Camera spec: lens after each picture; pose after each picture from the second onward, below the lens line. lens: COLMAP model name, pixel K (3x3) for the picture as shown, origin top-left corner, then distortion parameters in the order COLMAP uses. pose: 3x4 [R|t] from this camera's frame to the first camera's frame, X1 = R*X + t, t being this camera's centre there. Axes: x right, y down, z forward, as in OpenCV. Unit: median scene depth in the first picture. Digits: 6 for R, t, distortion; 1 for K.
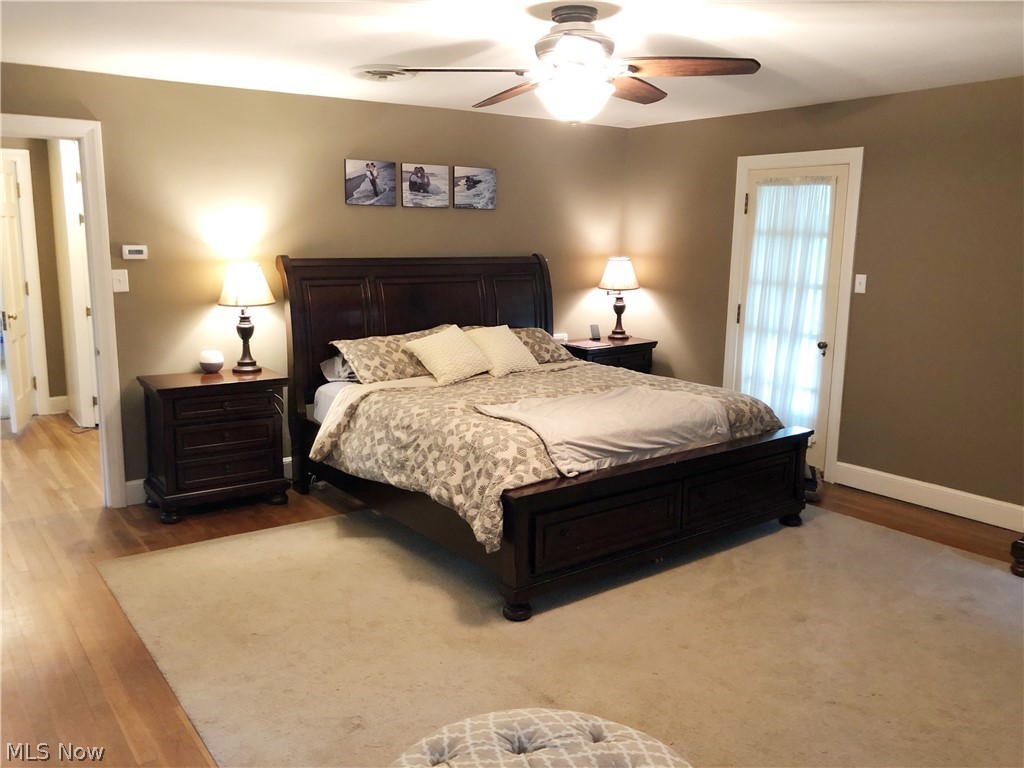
lens RADIAL K [[836.0, 0, 515.8], [0, 836.0, 387.4], [0, 0, 1]] dist [0.040649, -0.024869]
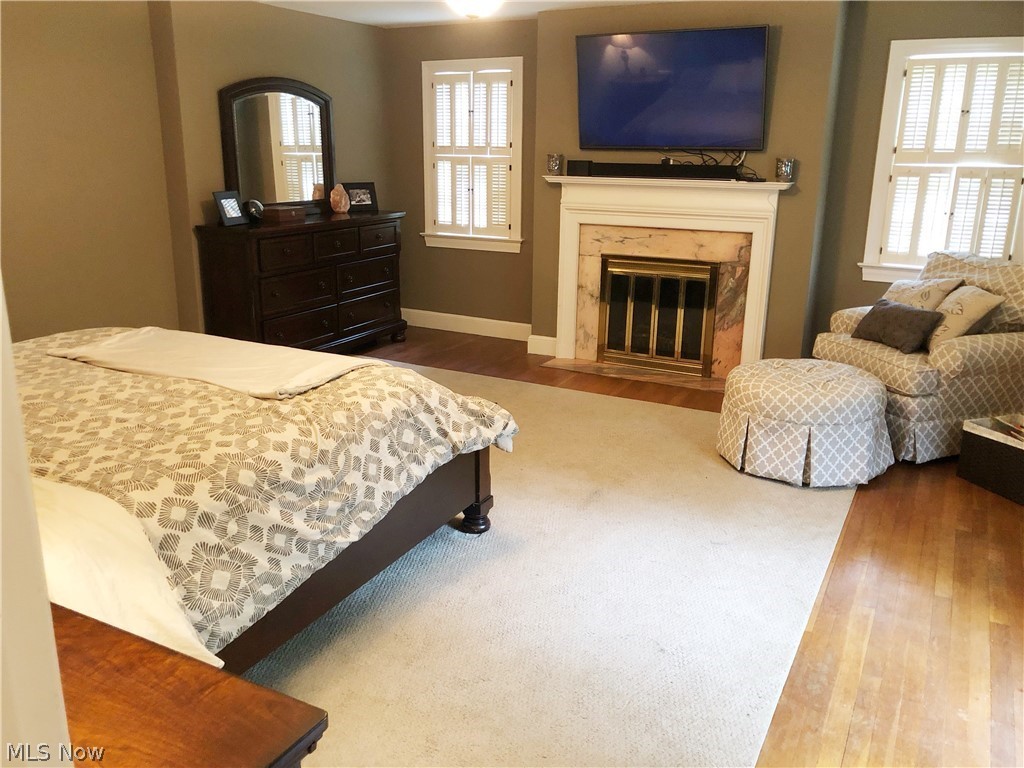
lens RADIAL K [[836.0, 0, 508.8], [0, 836.0, 385.6], [0, 0, 1]] dist [0.040649, -0.024869]
pose [[-0.405430, -0.275990, 0.871468, -0.546750], [0.161449, 0.916729, 0.365434, -0.155831], [-0.899756, 0.288856, -0.327111, 0.822771]]
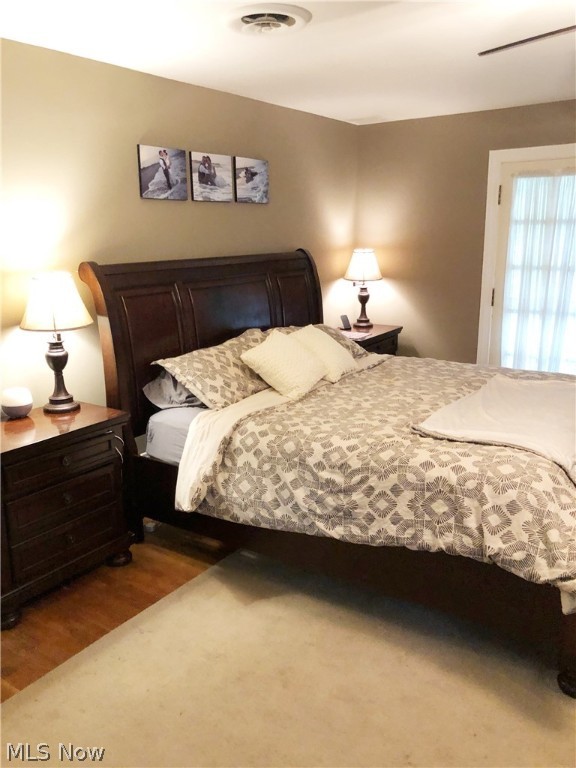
lens RADIAL K [[627.0, 0, 284.8], [0, 627.0, 378.3], [0, 0, 1]] dist [0.040649, -0.024869]
pose [[0.939798, -0.102594, 0.325968, -0.291529], [0.086323, 0.994207, 0.064036, -0.064089], [-0.330649, -0.032042, 0.943210, 0.338553]]
